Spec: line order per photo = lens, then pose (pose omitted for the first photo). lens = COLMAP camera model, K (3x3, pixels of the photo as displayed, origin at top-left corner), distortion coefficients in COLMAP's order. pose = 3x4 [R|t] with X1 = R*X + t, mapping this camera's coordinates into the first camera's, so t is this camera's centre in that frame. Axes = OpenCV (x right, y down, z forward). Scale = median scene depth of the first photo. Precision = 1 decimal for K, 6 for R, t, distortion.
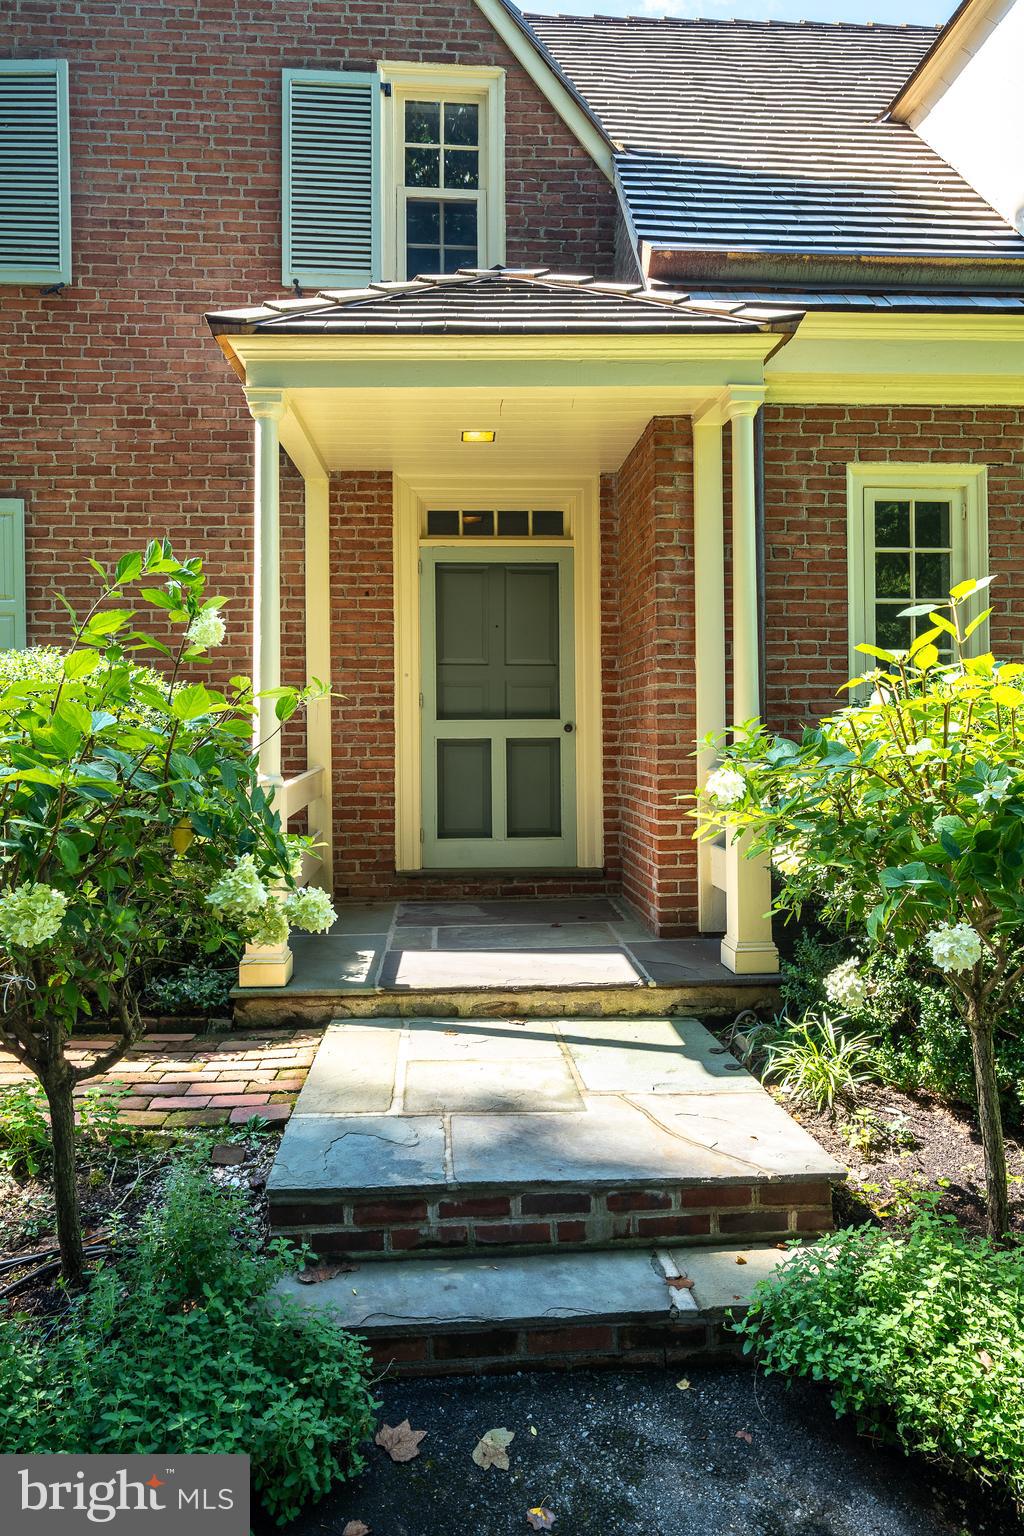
lens RADIAL K [[806.3, 0, 512.7], [0, 806.3, 768.1], [0, 0, 1]] dist [0.023608, 0.000609]
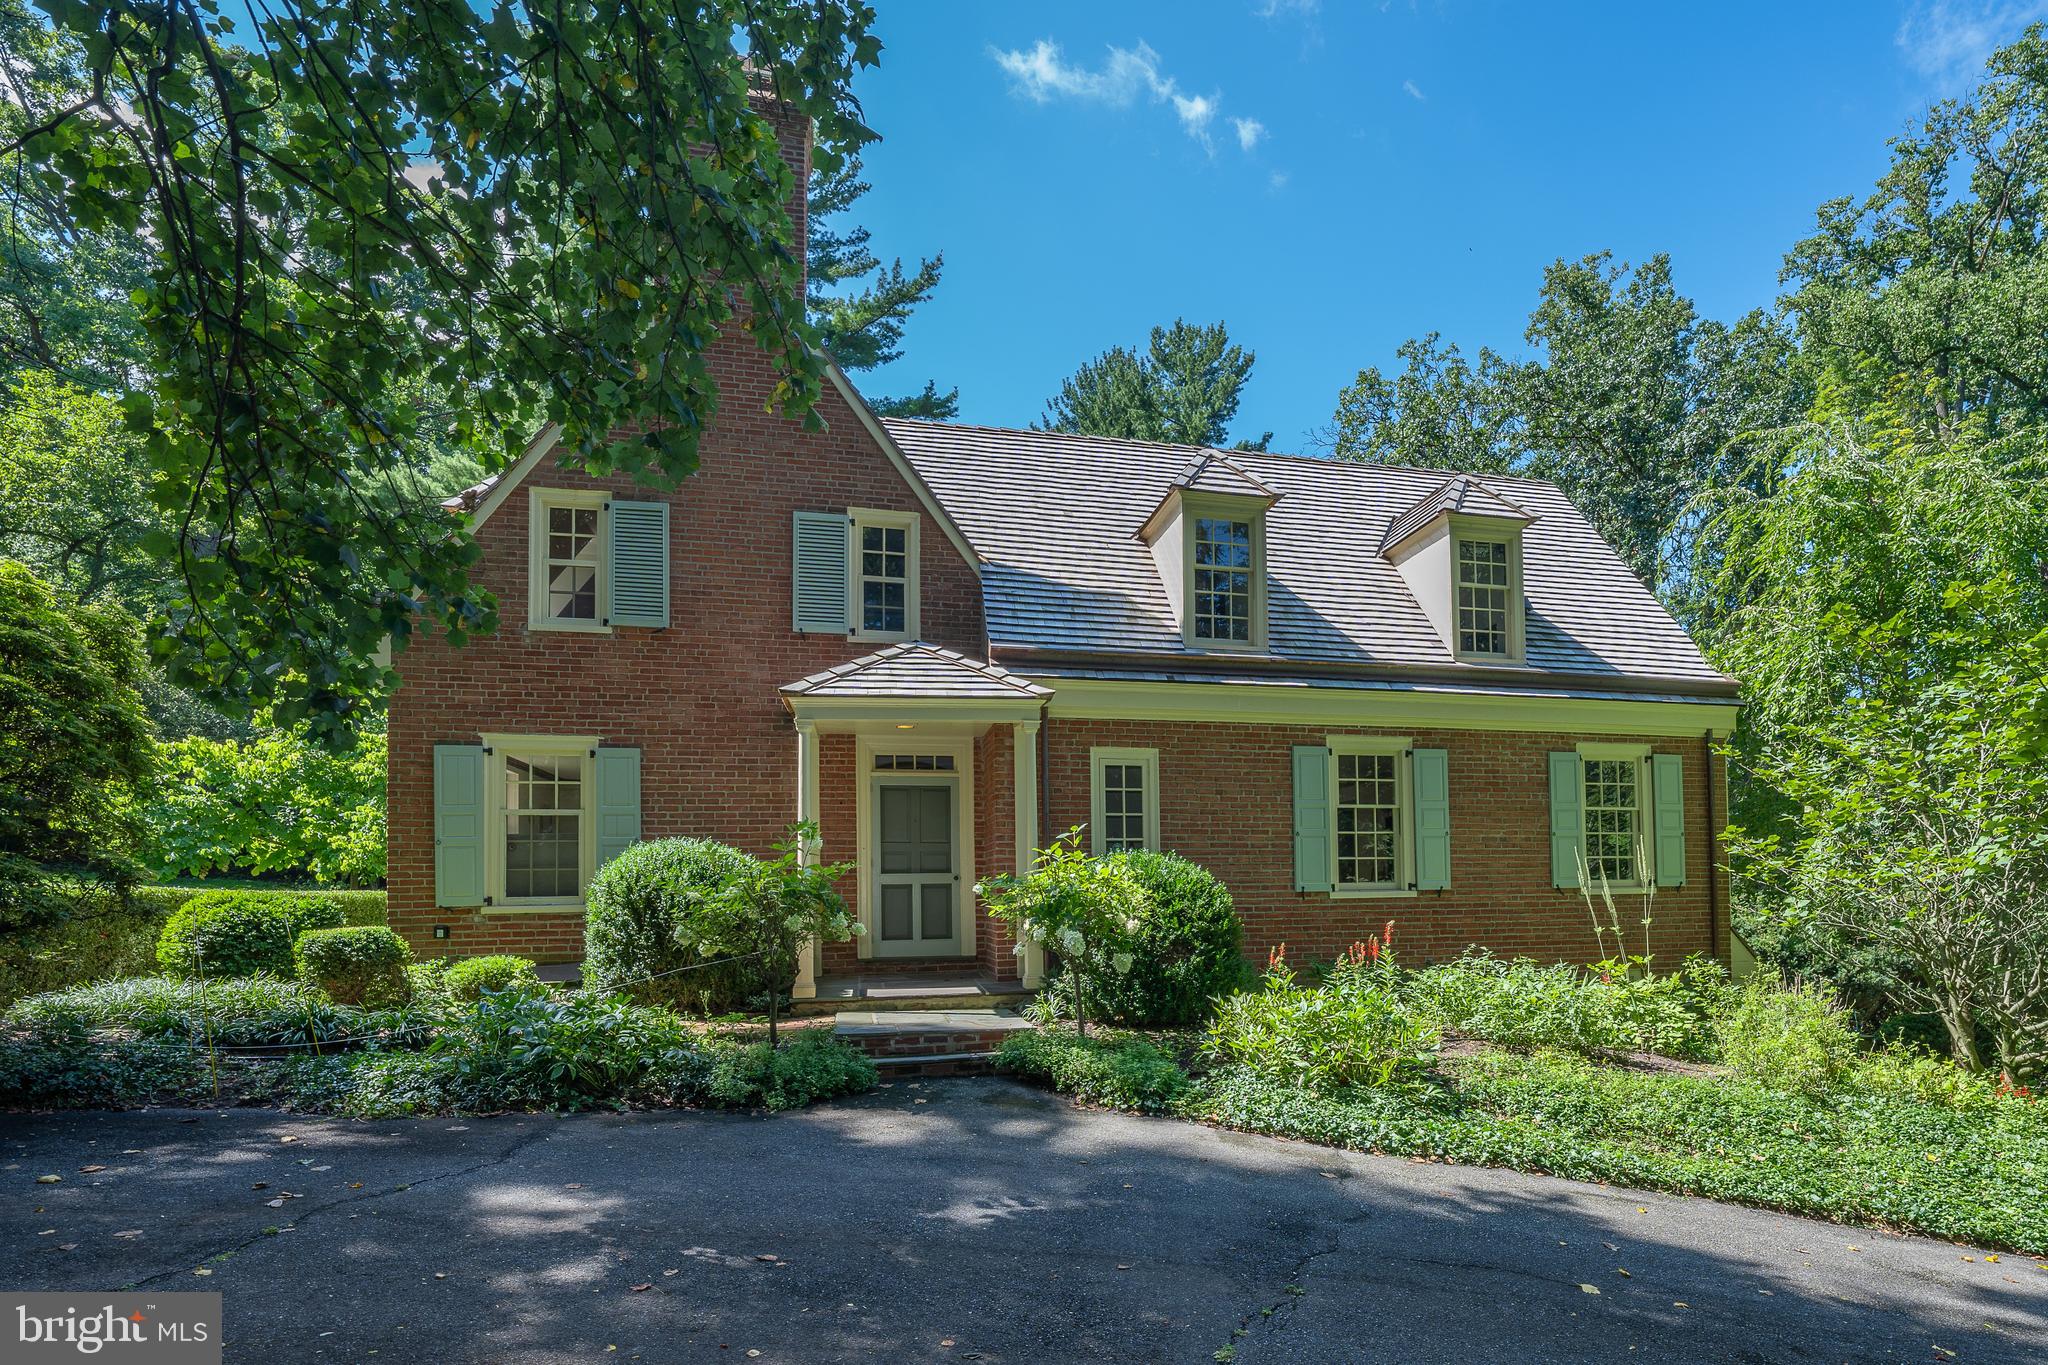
lens RADIAL K [[833.7, 0, 1069.4], [0, 833.7, 867.7], [0, 0, 1]] dist [-0.000041, -0.000059]
pose [[0.987037, -0.002180, 0.160479, 0.020456], [0.013033, 0.997694, -0.066606, 0.054307], [-0.159964, 0.067834, 0.984789, -0.870012]]
